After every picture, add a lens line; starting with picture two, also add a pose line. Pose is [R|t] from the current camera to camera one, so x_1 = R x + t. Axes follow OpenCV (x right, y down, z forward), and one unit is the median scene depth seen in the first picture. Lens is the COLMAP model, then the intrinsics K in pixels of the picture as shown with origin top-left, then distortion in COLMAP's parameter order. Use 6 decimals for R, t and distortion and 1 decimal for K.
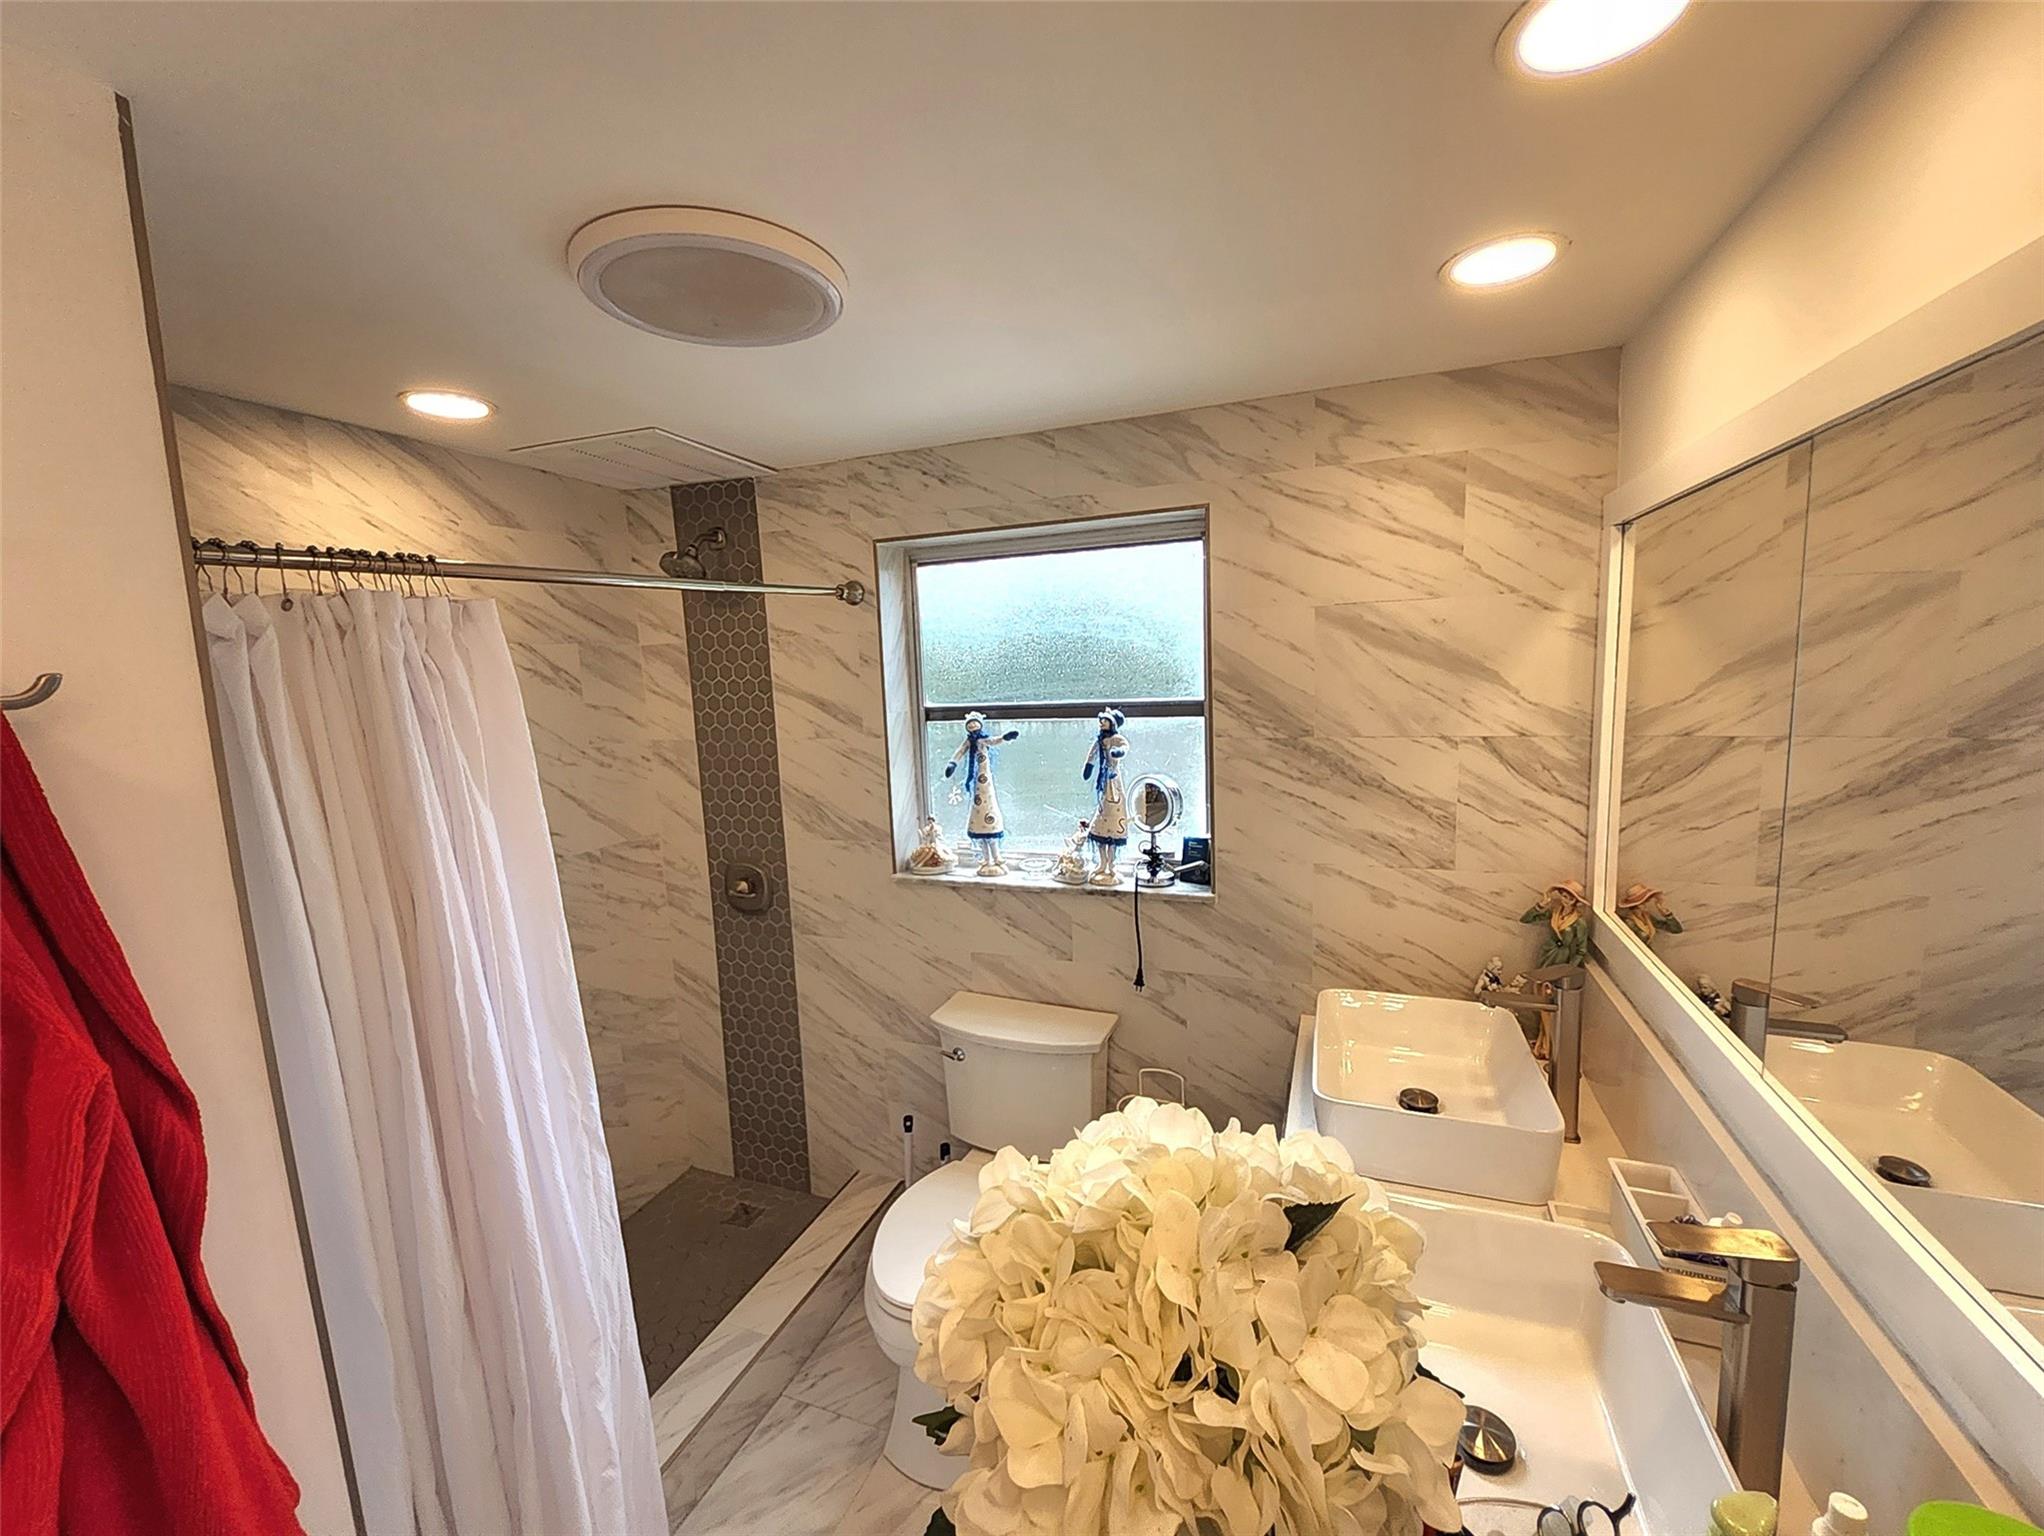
lens RADIAL K [[803.0, 0, 1002.6], [0, 803.0, 776.1], [0, 0, 1]] dist [0.003172, -0.002528]
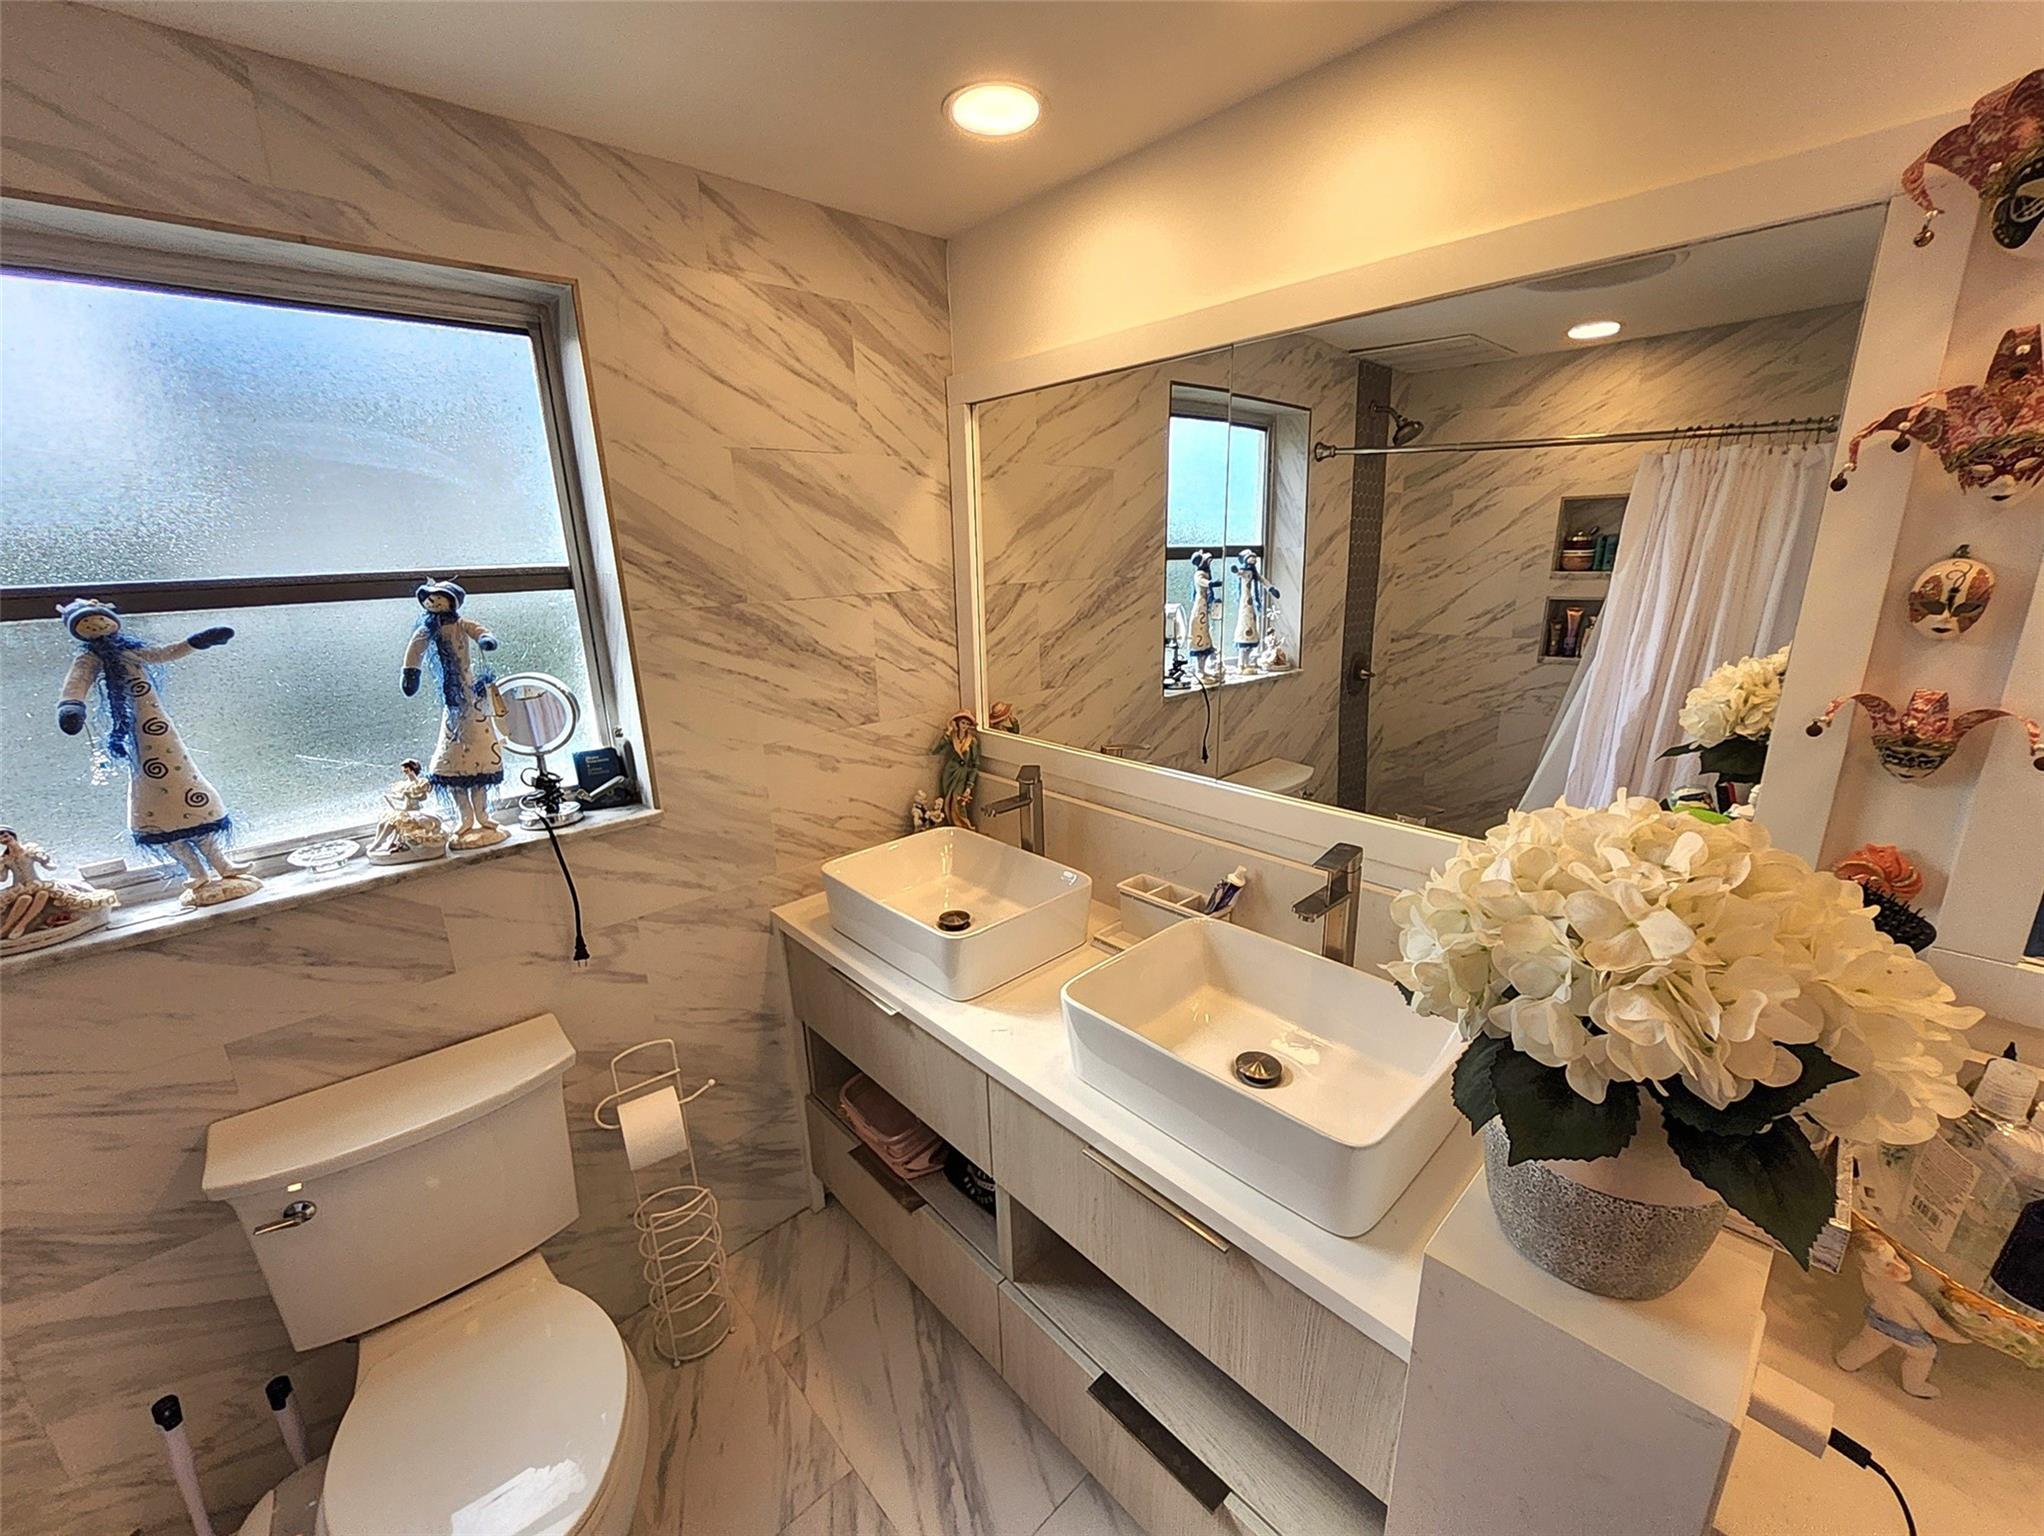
lens RADIAL K [[803.0, 0, 1035.0], [0, 803.0, 761.7], [0, 0, 1]] dist [0.003172, -0.002528]
pose [[0.442965, -0.213115, 0.870841, -0.282916], [0.126215, 0.976487, 0.174768, 0.008072], [-0.887610, 0.032497, 0.459448, 0.320003]]
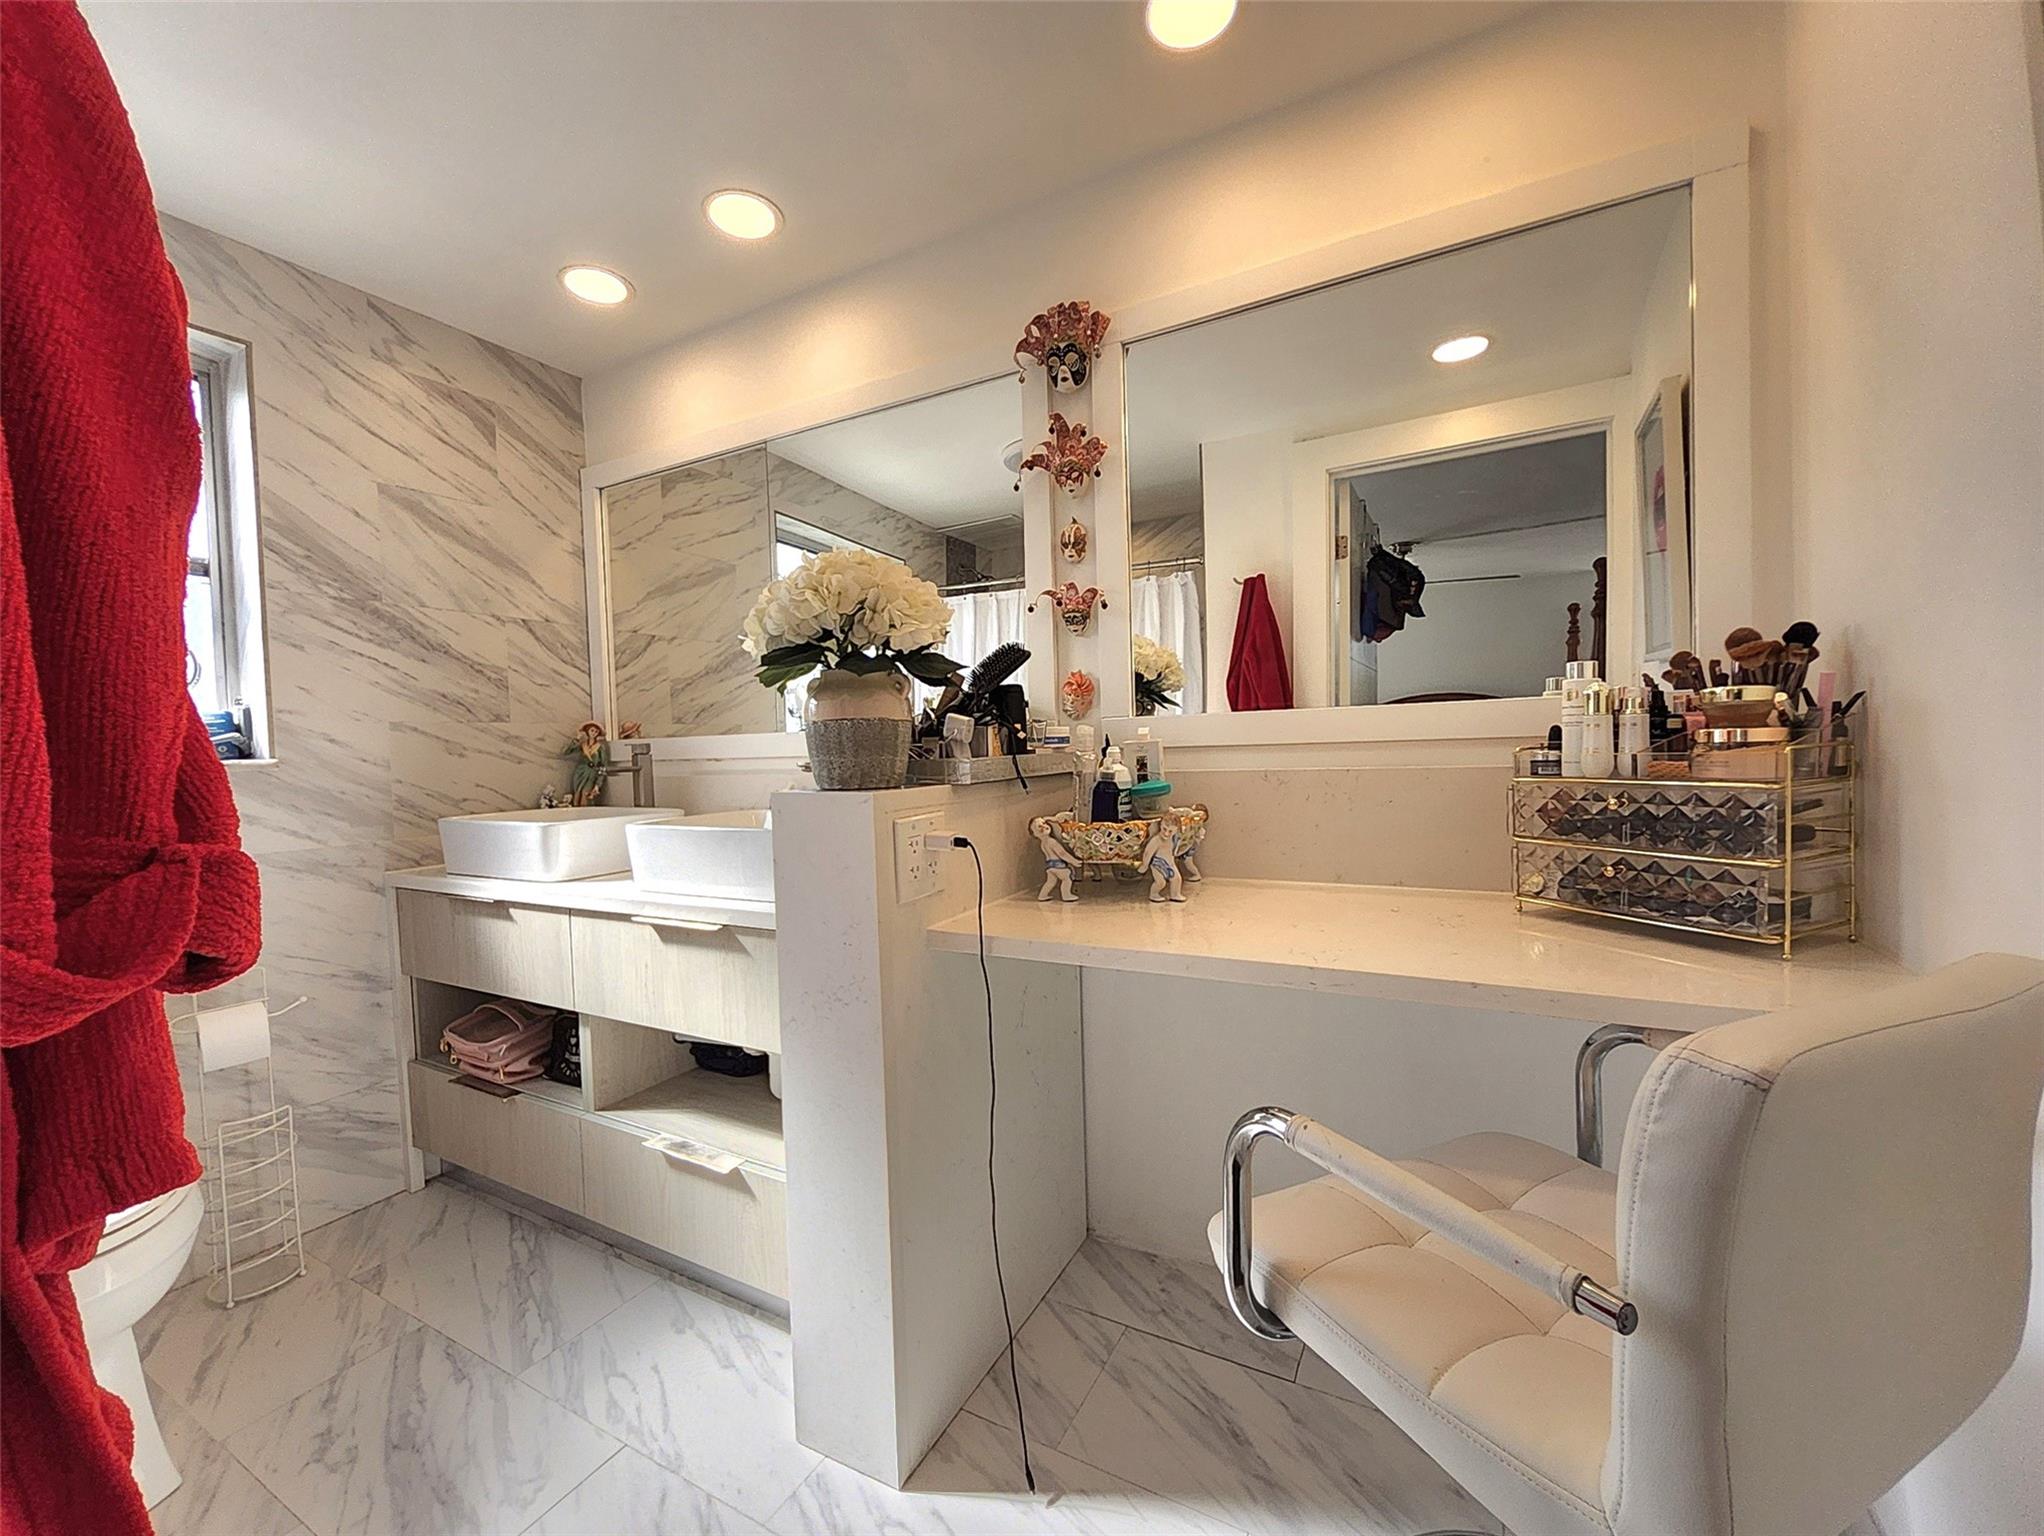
lens RADIAL K [[803.0, 0, 1033.0], [0, 803.0, 773.4], [0, 0, 1]] dist [0.003172, -0.002528]
pose [[0.138004, -0.002245, 0.990429, -0.578661], [0.155447, 0.987653, -0.019421, 0.343655], [-0.978157, 0.156639, 0.136649, 0.022677]]
